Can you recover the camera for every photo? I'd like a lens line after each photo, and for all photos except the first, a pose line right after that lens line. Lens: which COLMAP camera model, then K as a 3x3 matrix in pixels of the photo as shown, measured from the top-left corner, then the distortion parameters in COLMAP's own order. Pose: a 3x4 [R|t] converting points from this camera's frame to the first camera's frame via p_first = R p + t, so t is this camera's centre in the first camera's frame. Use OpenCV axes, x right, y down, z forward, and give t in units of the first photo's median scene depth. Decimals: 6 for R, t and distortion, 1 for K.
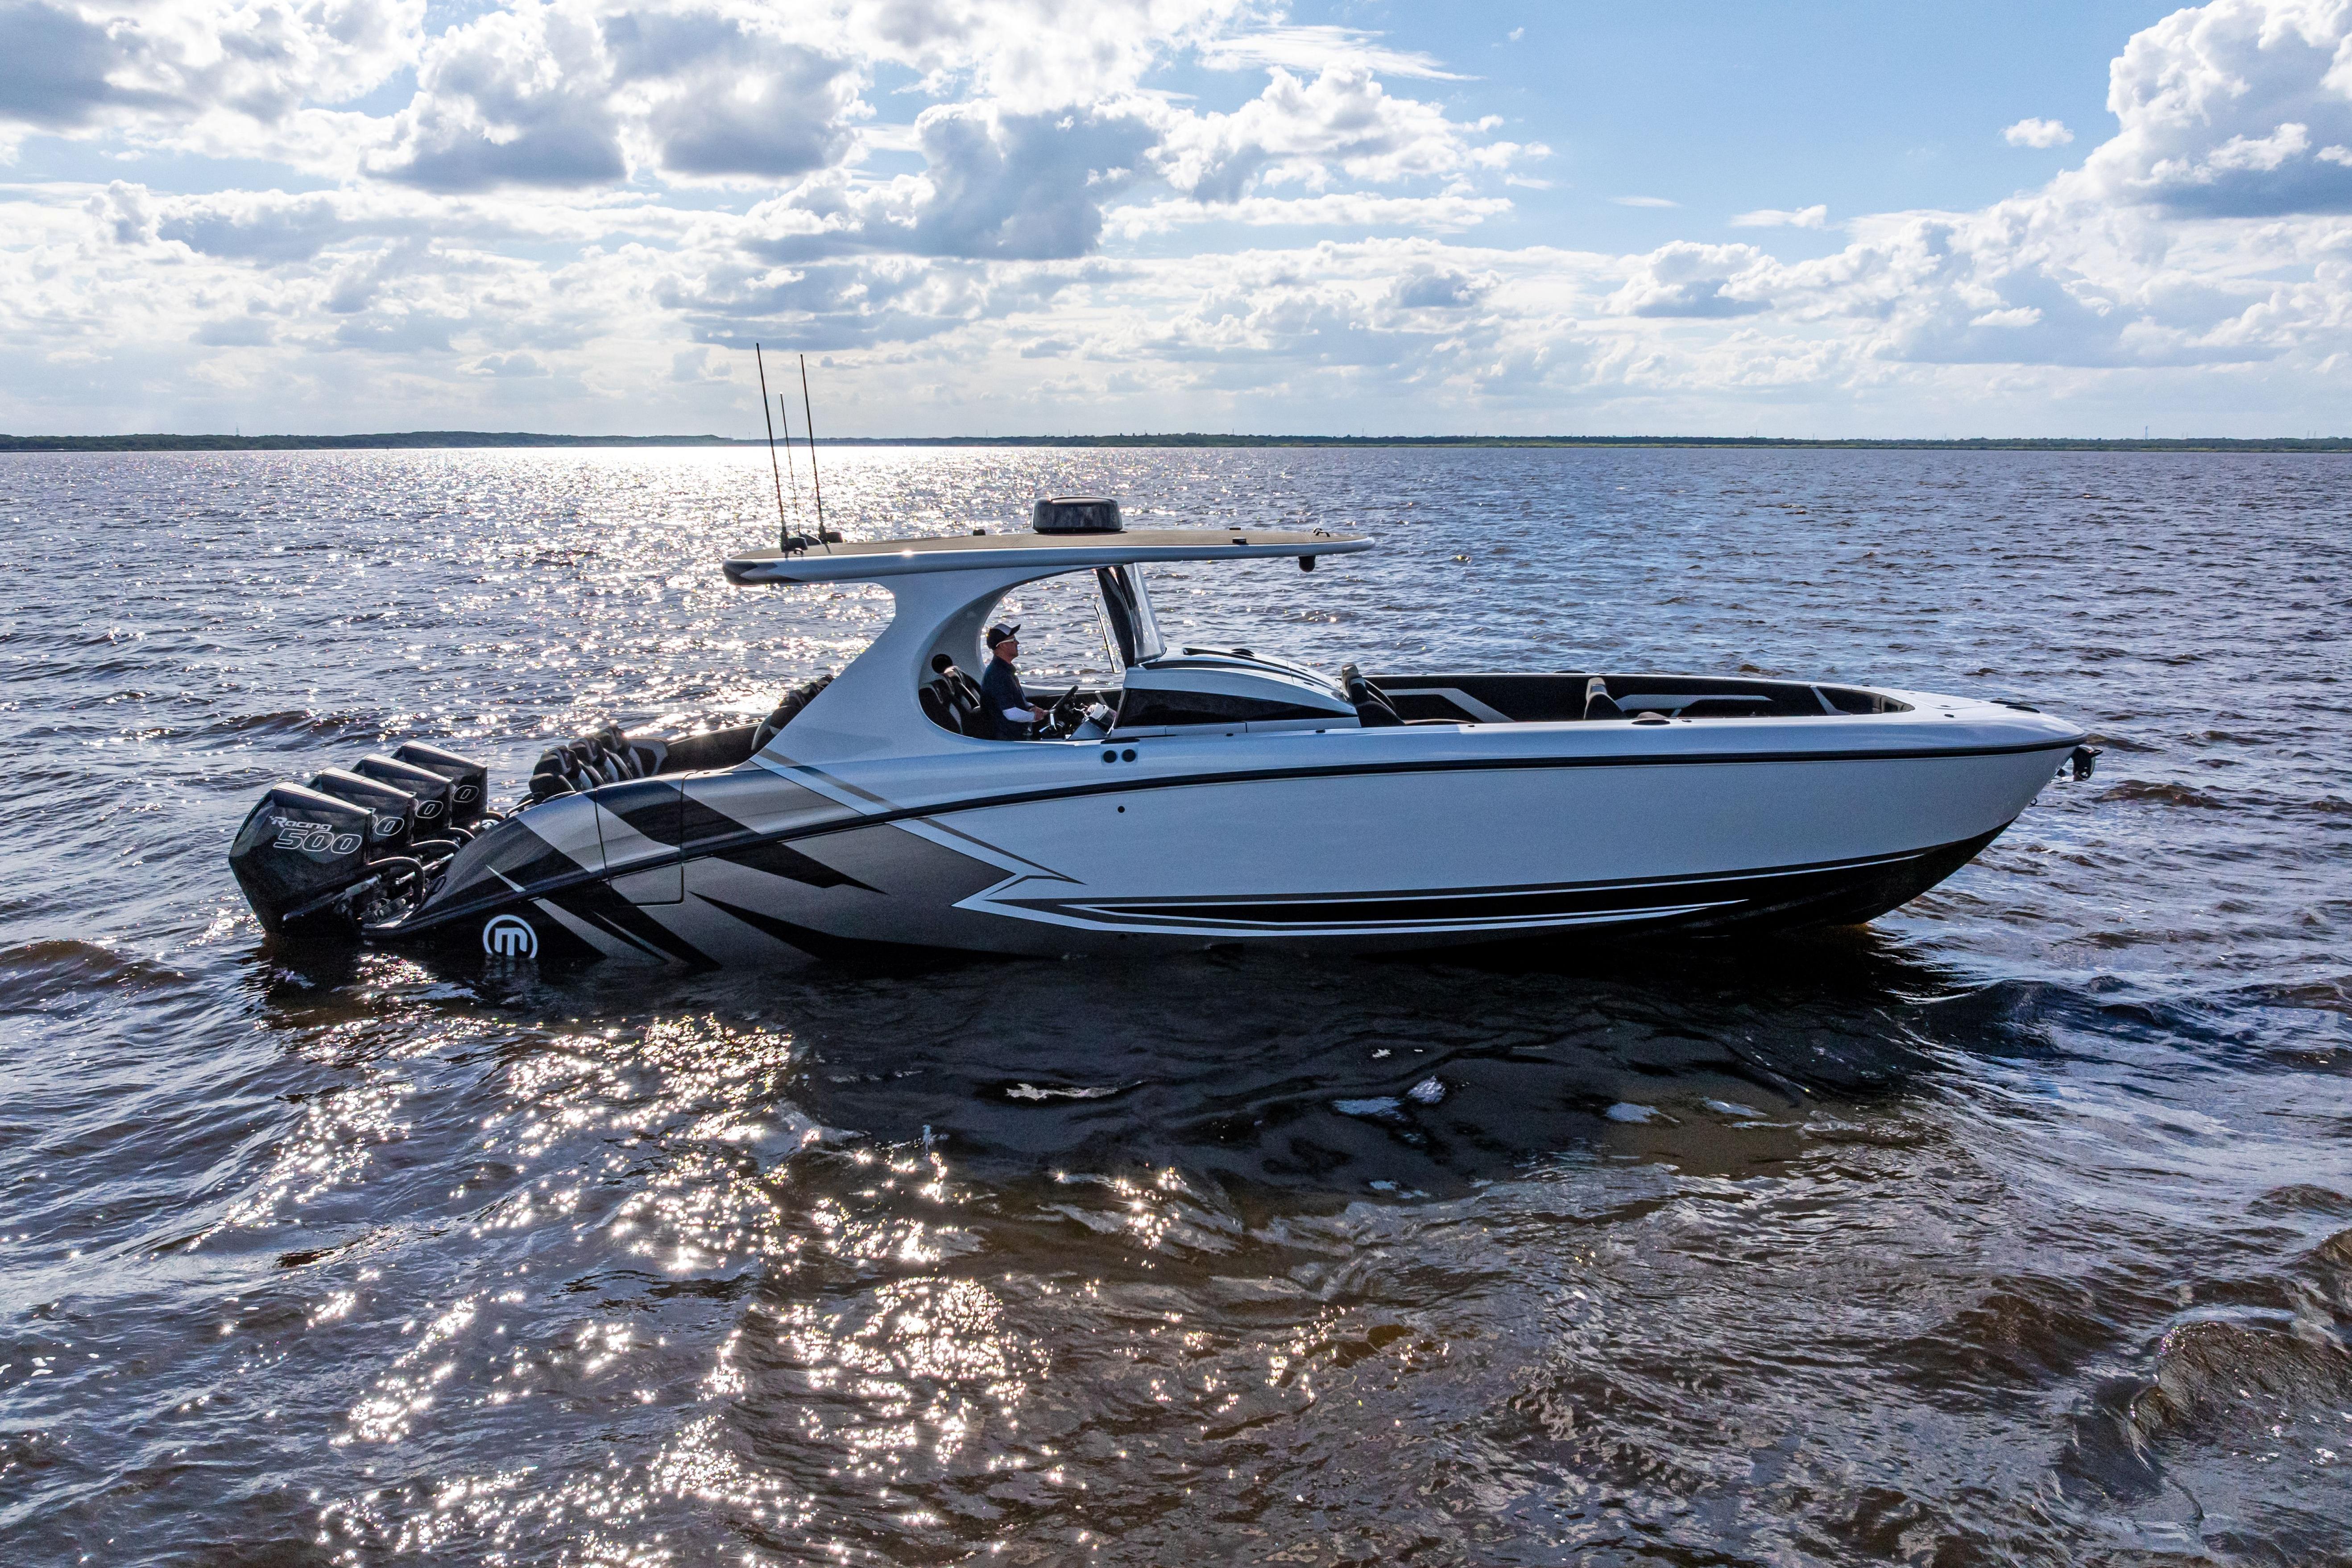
lens RADIAL K [[2234.1, 0, 1176.0], [0, 2234.1, 784.0], [0, 0, 1]] dist [-0.120853, 0.126129]
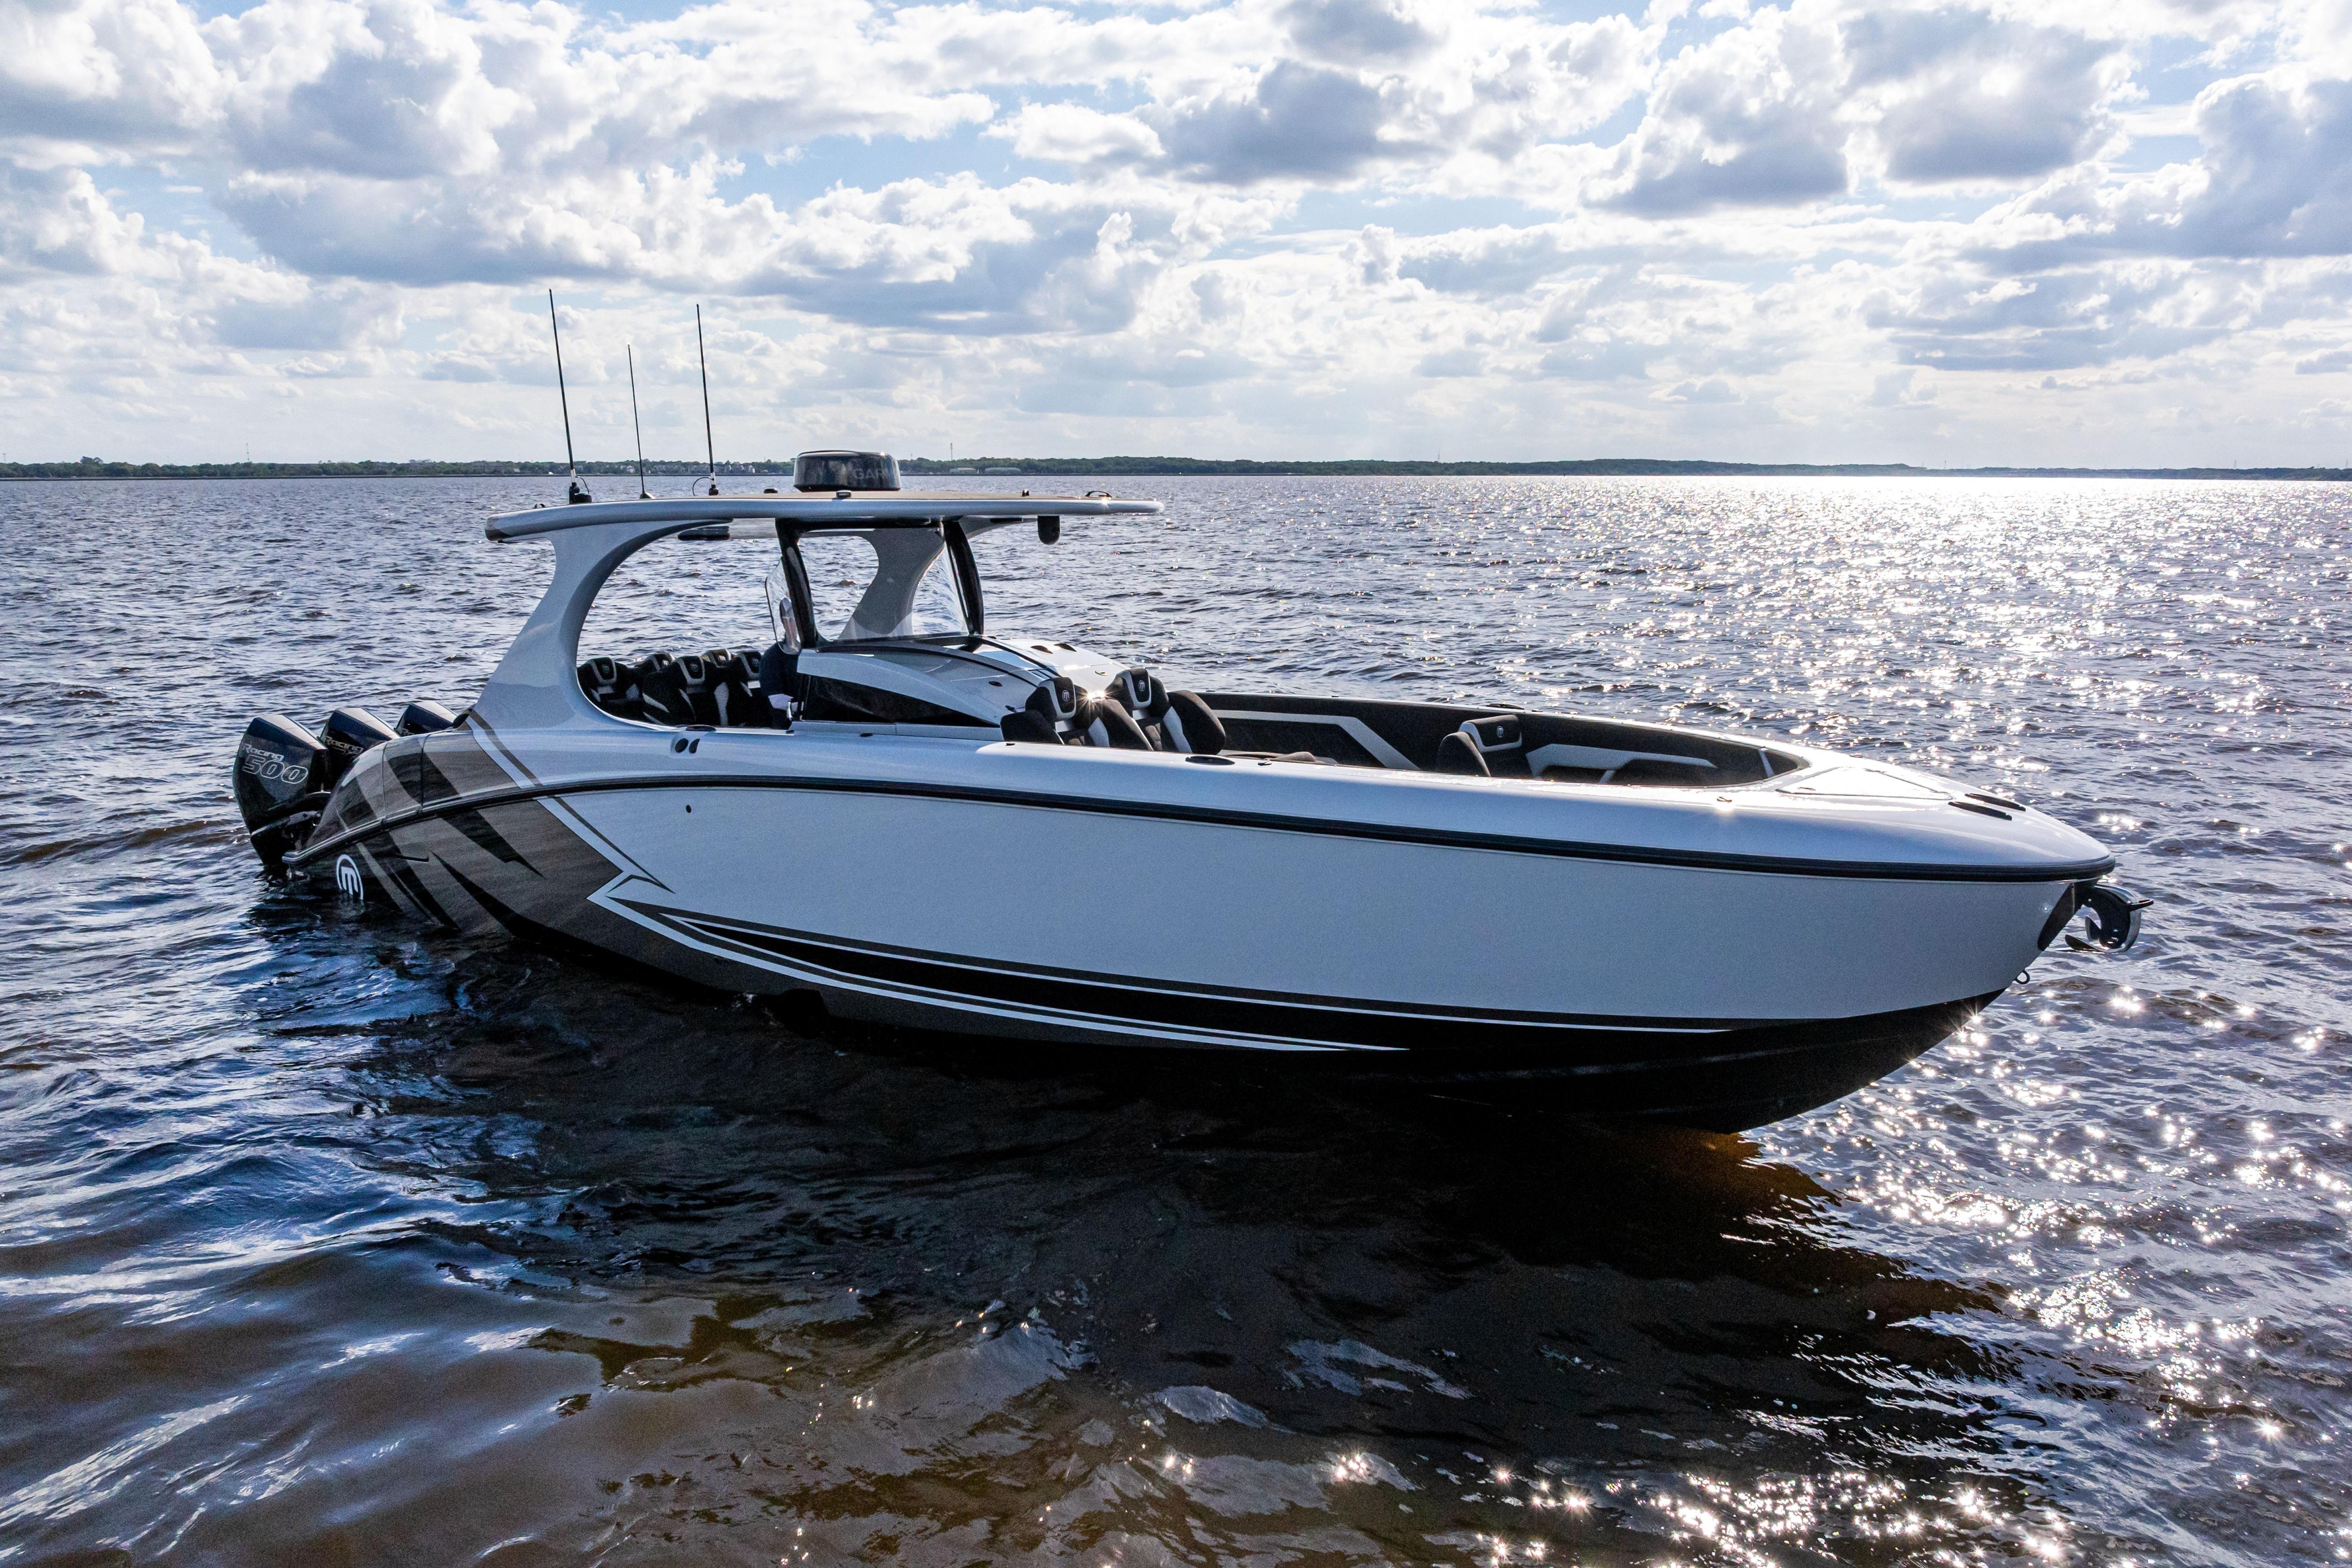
lens RADIAL K [[2234.1, 0, 1176.0], [0, 2234.1, 784.0], [0, 0, 1]] dist [-0.120853, 0.126129]
pose [[0.742466, 0.083707, -0.664633, 0.183329], [-0.101599, 0.994756, 0.011788, -0.007289], [0.662134, 0.058774, 0.747077, 0.134212]]
